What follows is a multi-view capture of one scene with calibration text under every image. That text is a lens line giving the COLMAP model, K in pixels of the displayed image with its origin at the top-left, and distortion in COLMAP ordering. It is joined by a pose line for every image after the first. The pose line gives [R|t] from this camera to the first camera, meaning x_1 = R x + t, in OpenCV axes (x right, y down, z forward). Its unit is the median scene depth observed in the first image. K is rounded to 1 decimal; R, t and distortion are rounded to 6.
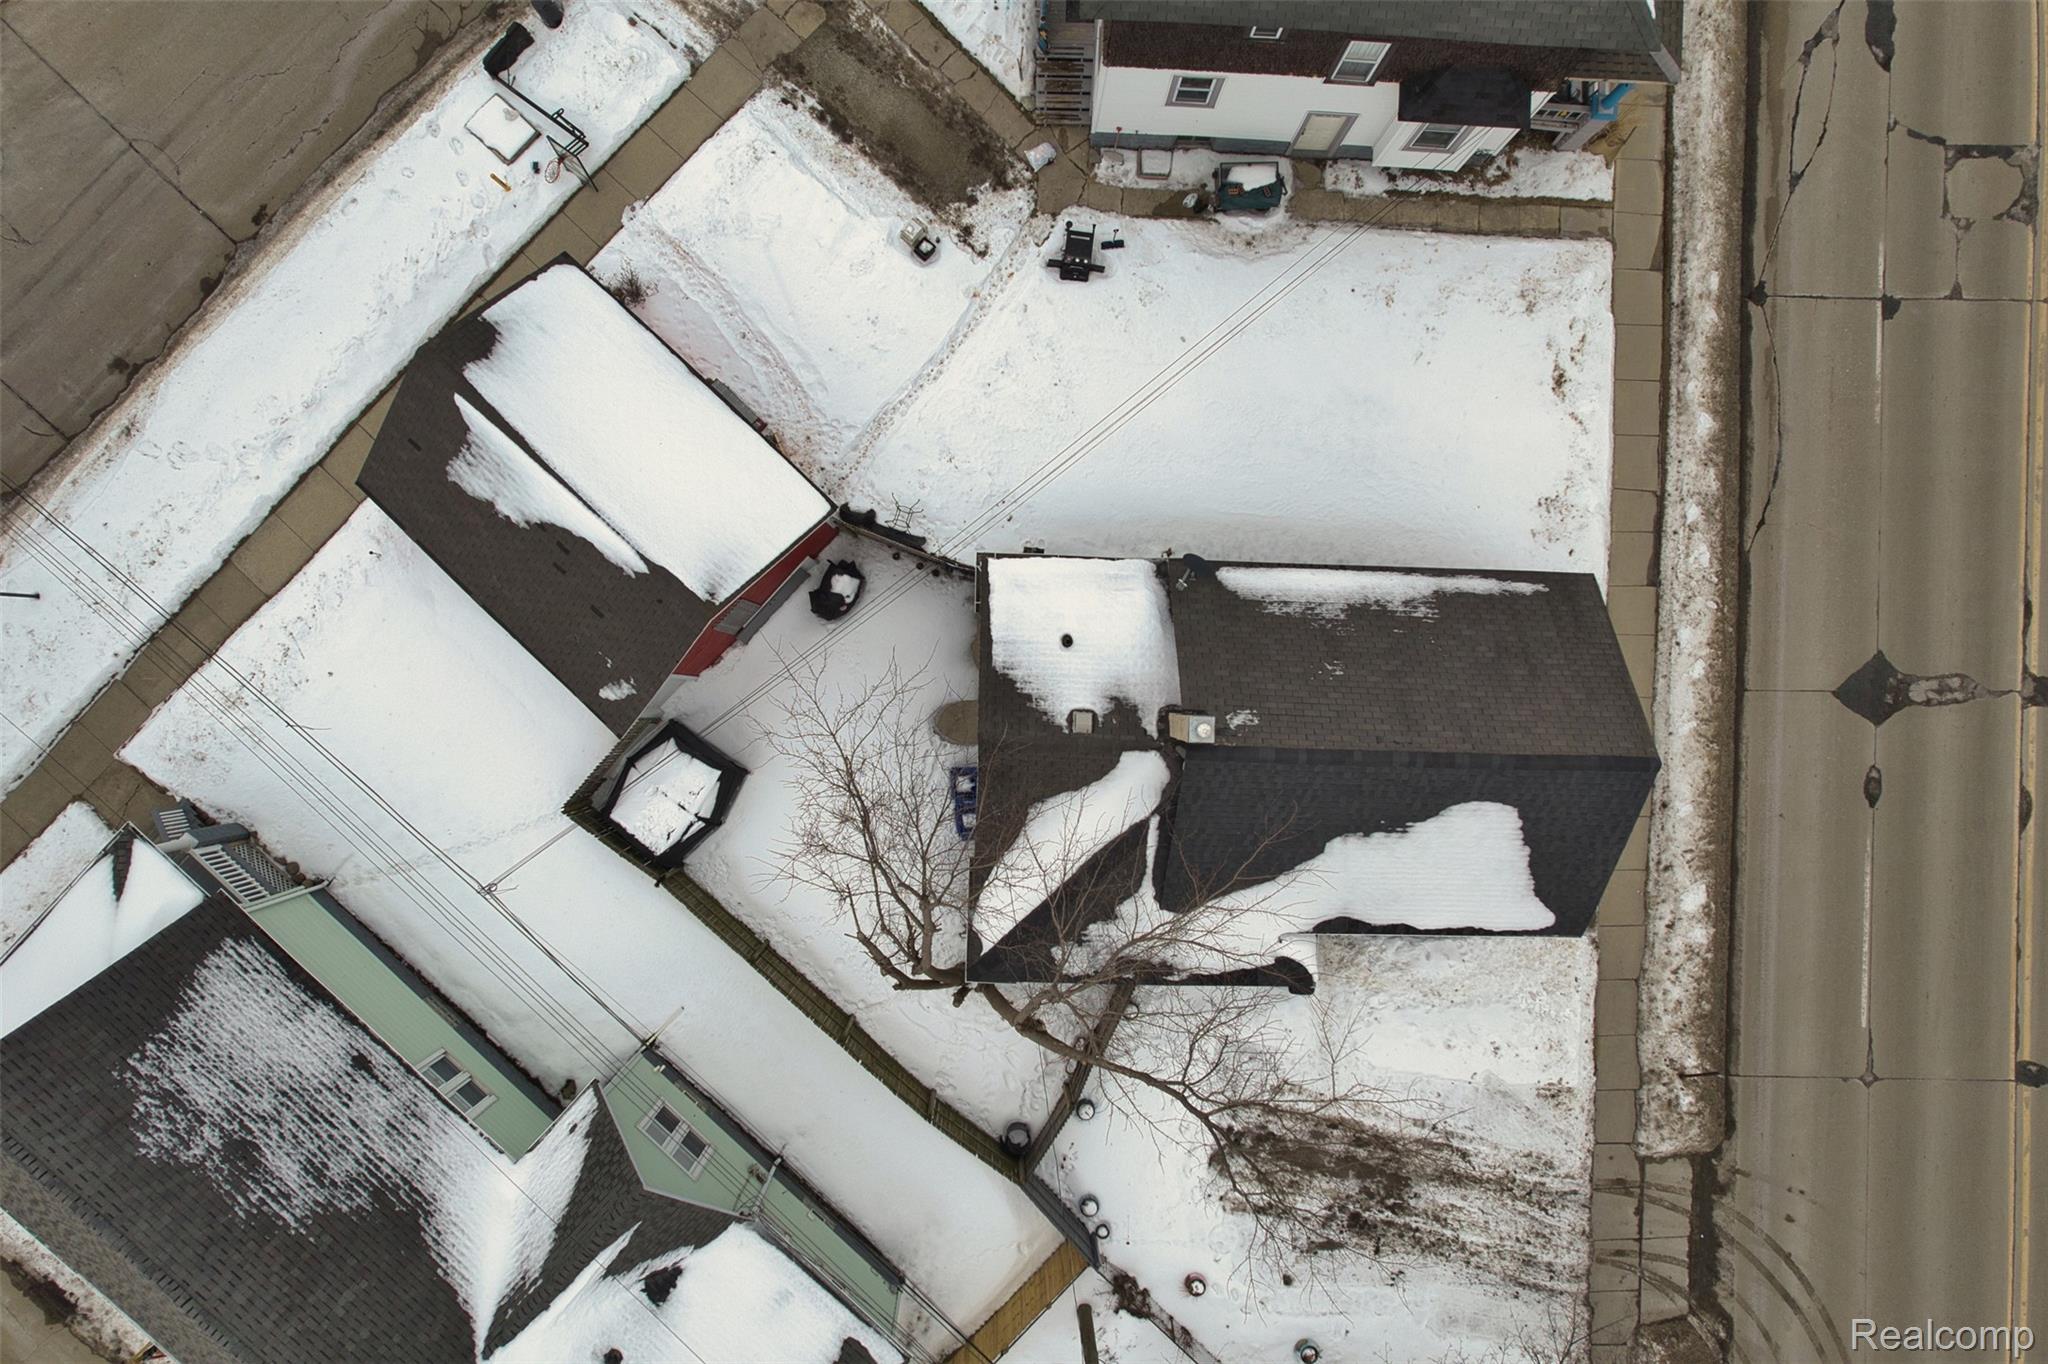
lens RADIAL K [[1355.8, 0, 1024.0], [0, 1355.8, 682.0], [0, 0, 1]] dist [-0.082394, 0.084693]
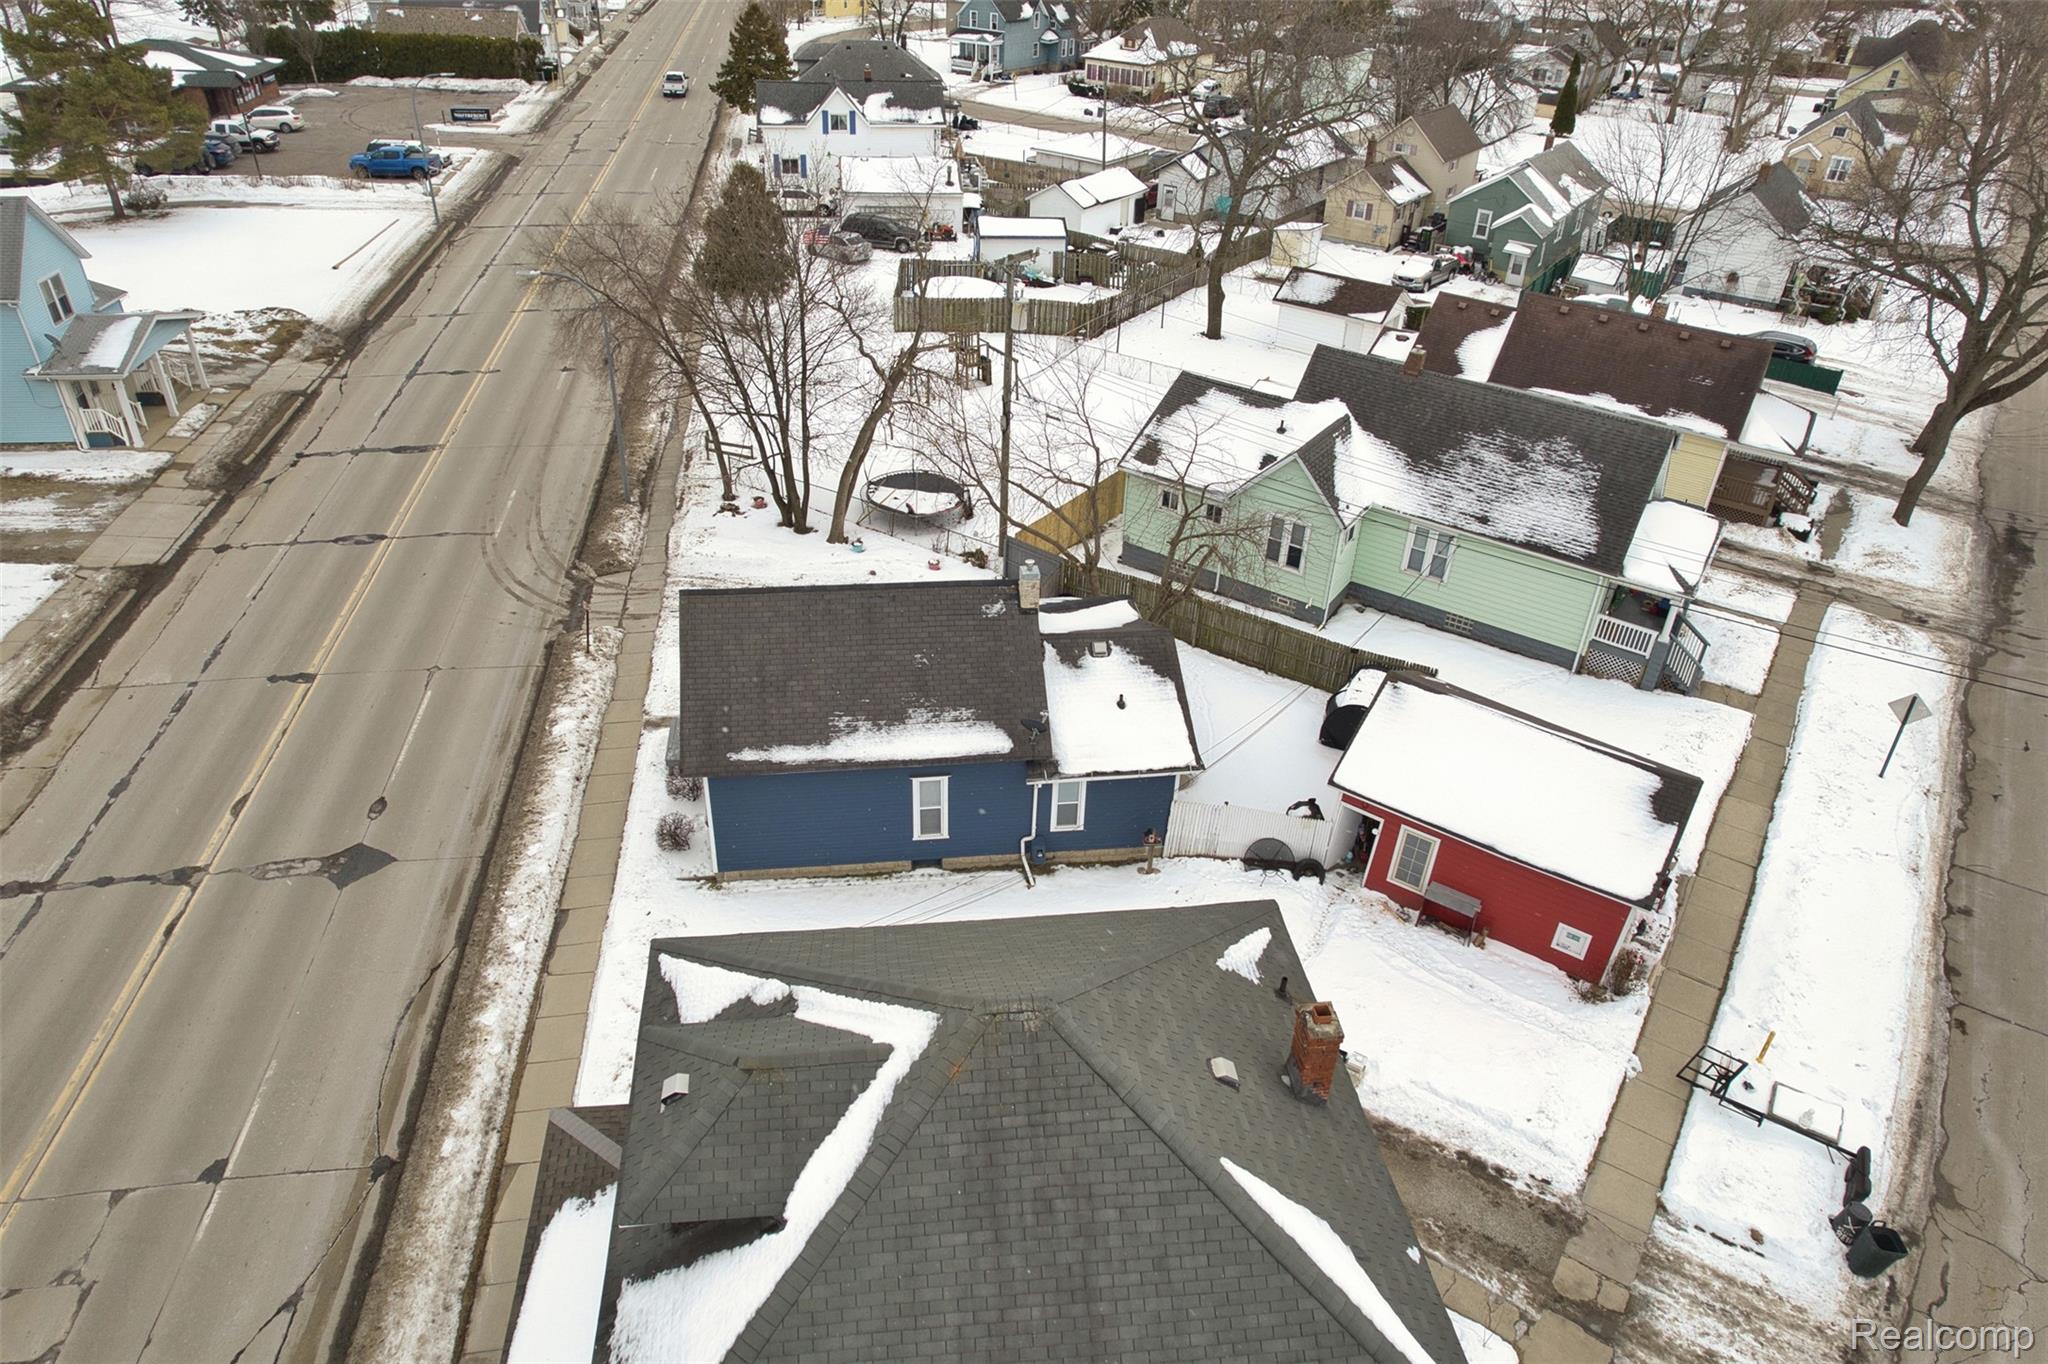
lens RADIAL K [[1355.8, 0, 1024.0], [0, 1355.8, 682.0], [0, 0, 1]] dist [-0.082394, 0.084693]
pose [[-0.983778, 0.032004, -0.176514, 0.302904], [-0.166627, -0.527544, 0.833026, -0.931685], [-0.066459, 0.848924, 0.524319, 0.282800]]
